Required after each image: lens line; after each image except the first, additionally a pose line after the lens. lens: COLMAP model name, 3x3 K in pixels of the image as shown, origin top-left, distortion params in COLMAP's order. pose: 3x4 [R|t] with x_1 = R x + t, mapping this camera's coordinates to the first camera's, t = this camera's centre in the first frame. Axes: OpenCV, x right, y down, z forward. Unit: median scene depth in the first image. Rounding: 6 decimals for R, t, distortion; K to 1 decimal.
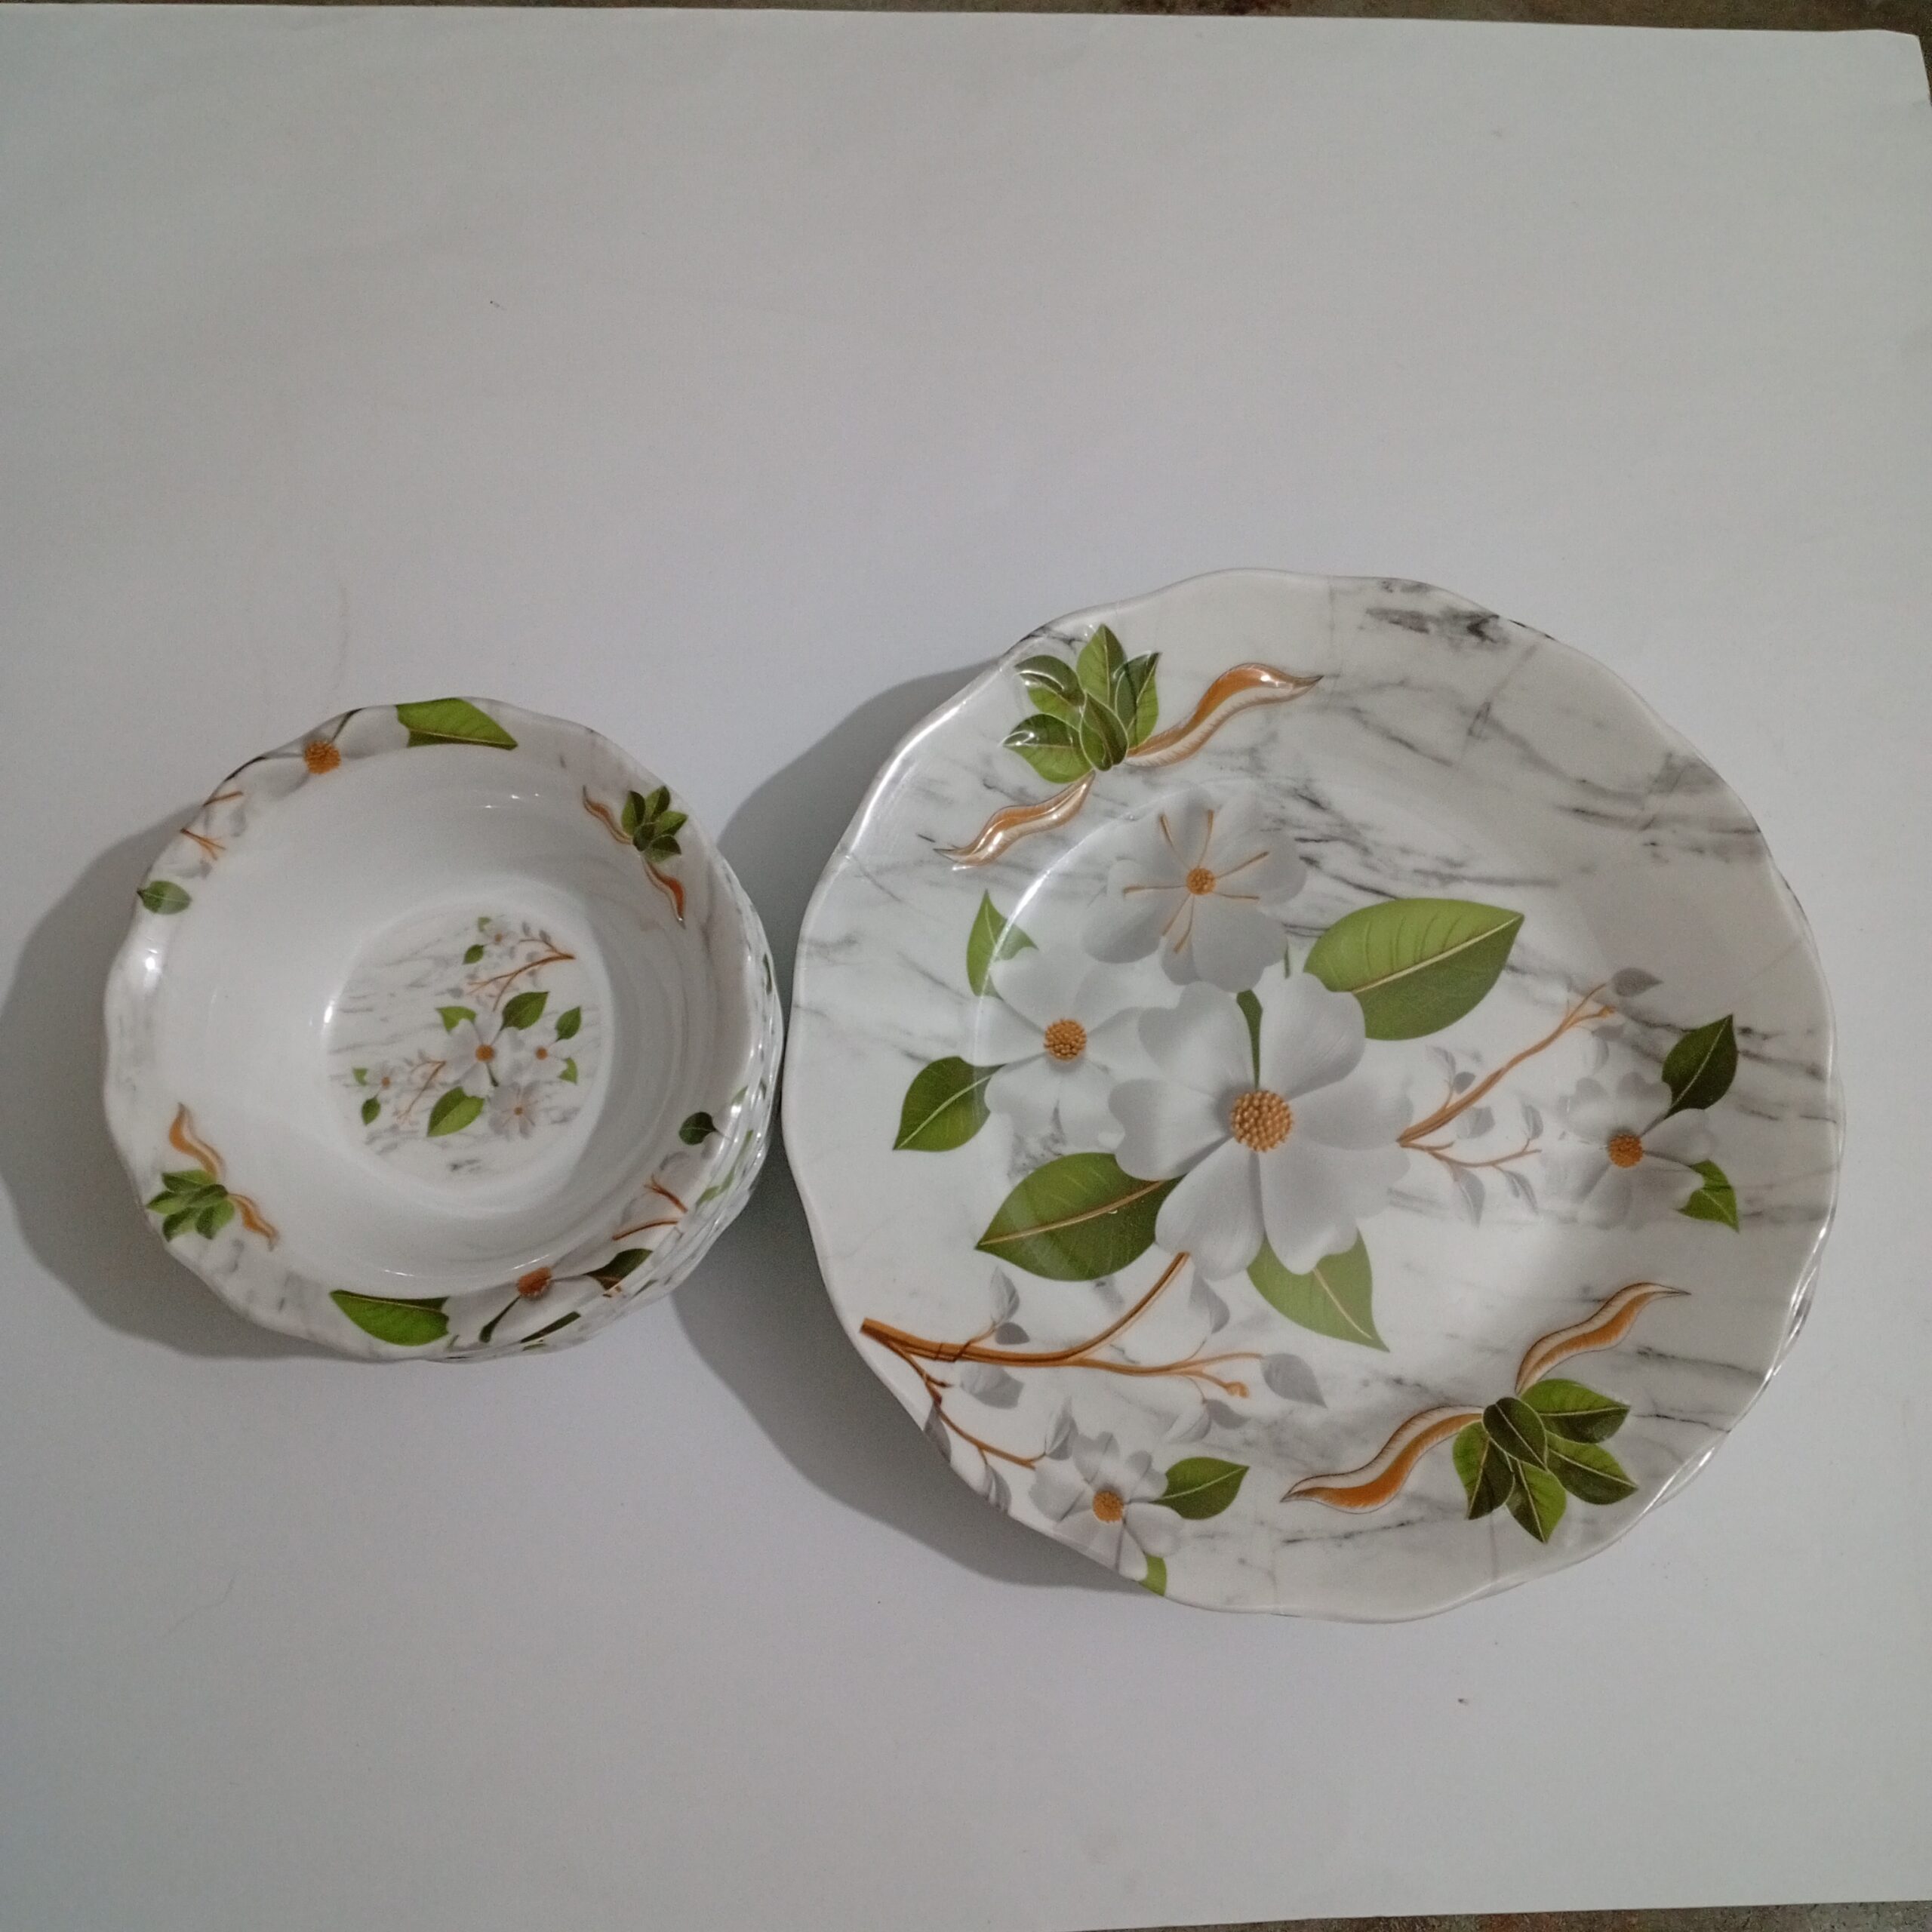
lens RADIAL K [[2046.7, 0, 970.9], [0, 2046.7, 968.0], [0, 0, 1]] dist [0.192664, -0.497274]
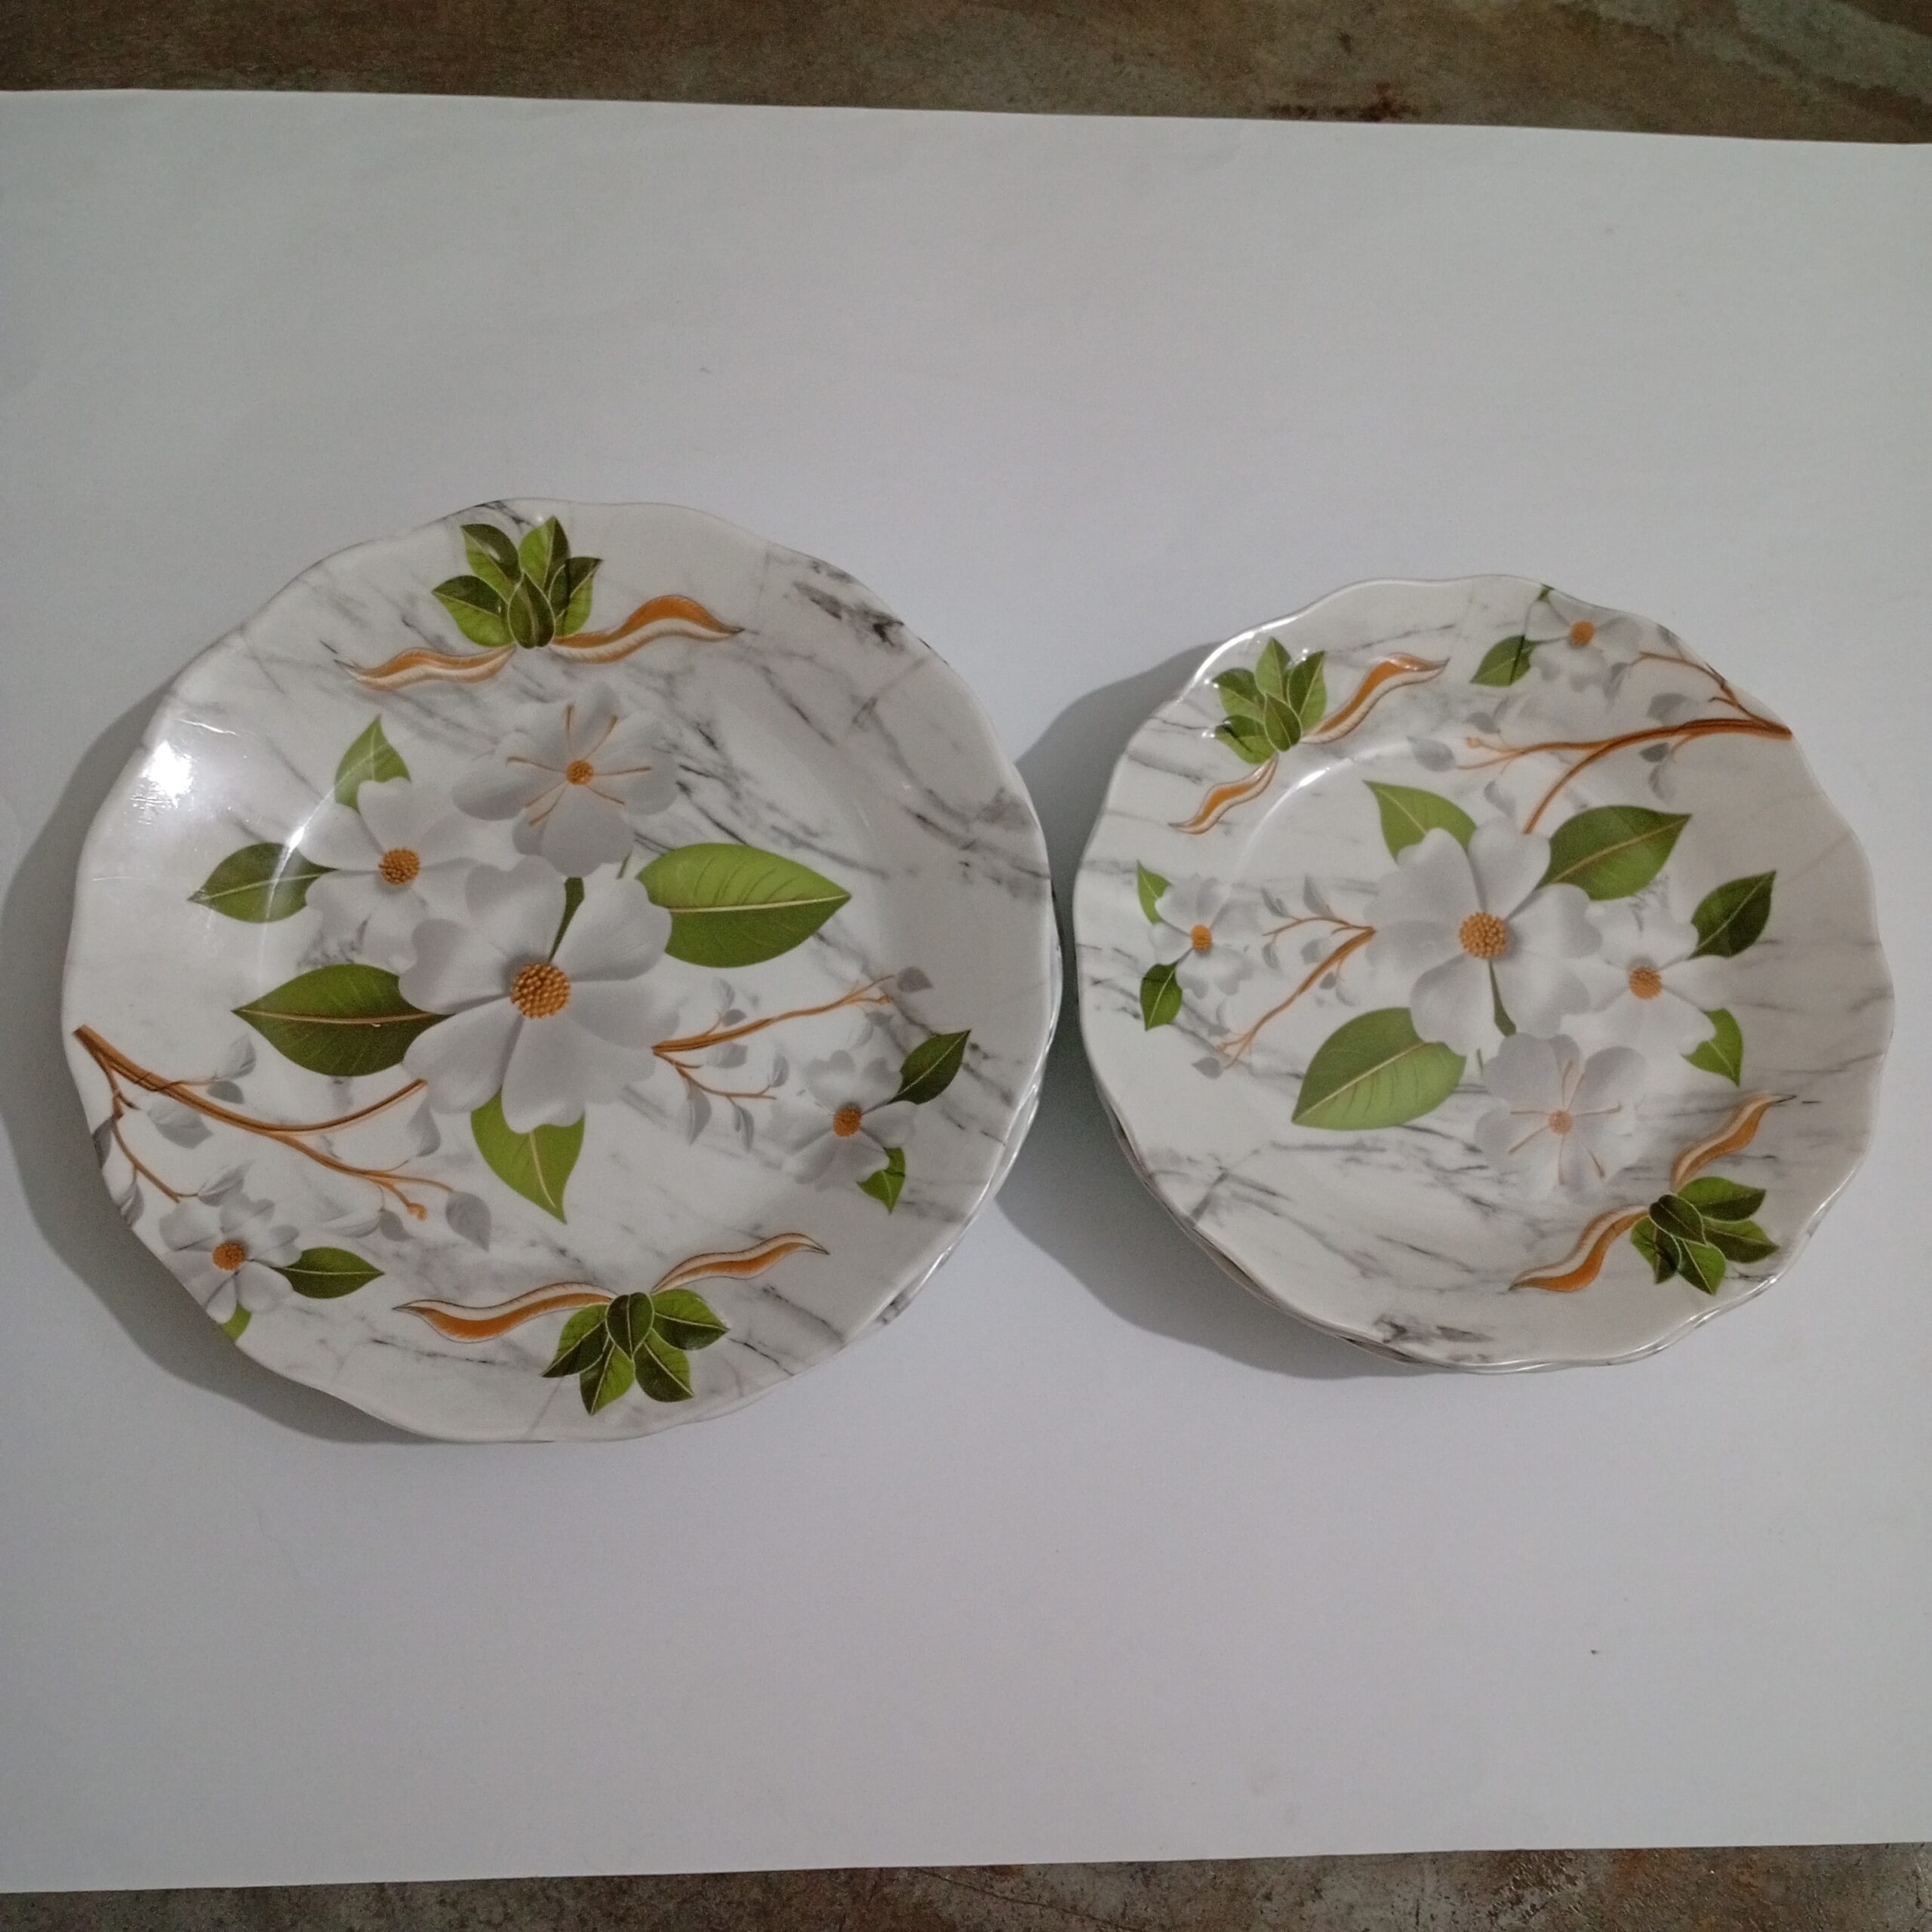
lens RADIAL K [[2025.9, 0, 993.5], [0, 2025.9, 968.3], [0, 0, 1]] dist [0.156688, -0.454262]
pose [[0.946361, 0.312815, -0.080921, 0.449549], [-0.316148, 0.948171, -0.031972, 0.021652], [0.066726, 0.055840, 0.996208, -0.054708]]
